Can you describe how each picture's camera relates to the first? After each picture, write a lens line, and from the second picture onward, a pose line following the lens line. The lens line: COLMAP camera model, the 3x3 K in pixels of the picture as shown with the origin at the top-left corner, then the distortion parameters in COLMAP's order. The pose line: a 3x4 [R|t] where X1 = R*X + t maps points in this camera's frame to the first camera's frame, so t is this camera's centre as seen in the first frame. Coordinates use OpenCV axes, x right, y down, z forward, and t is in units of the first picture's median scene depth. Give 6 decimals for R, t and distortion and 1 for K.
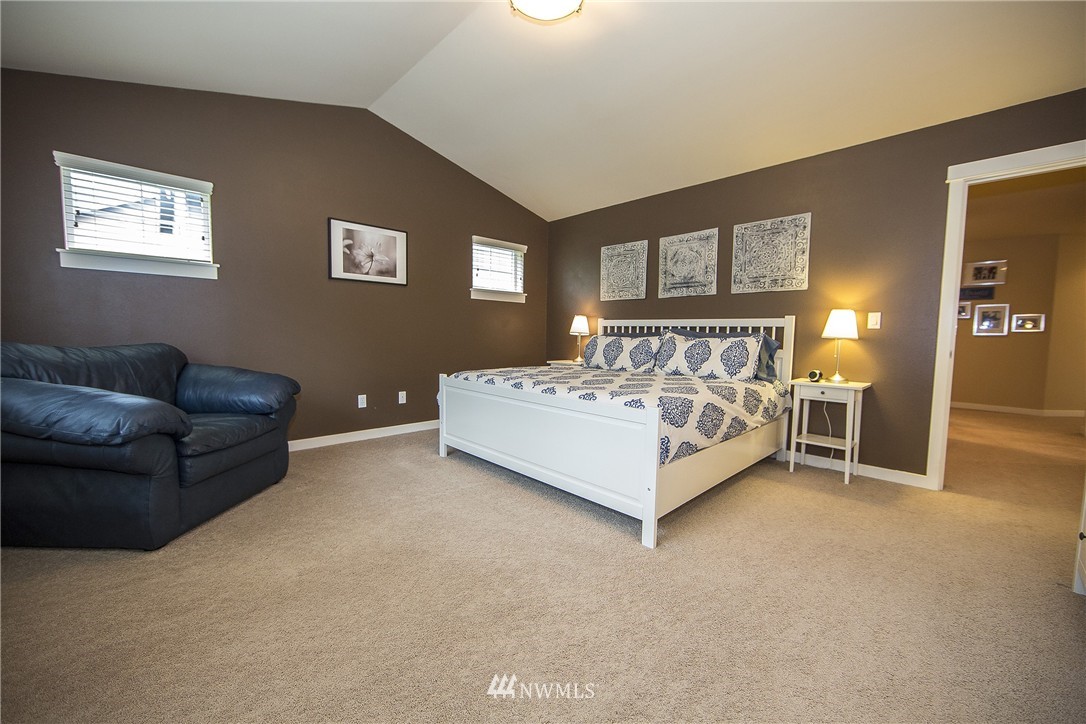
lens RADIAL K [[428.4, 0, 547.4], [0, 428.4, 360.0], [0, 0, 1]] dist [-0.010990, 0.002330]
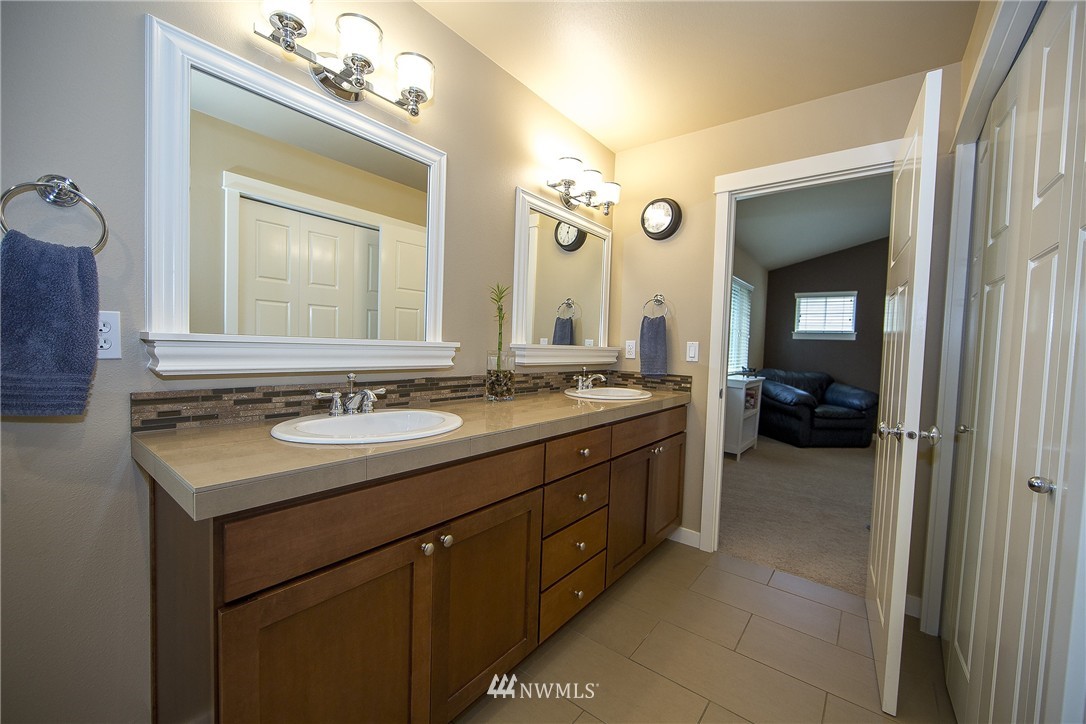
lens RADIAL K [[428.4, 0, 542.4], [0, 428.4, 355.5], [0, 0, 1]] dist [-0.010990, 0.002330]
pose [[0.122685, 0.015806, -0.992320, 0.501994], [-0.092267, 0.995724, 0.004453, 0.000412], [0.988147, 0.091012, 0.123619, -0.326907]]
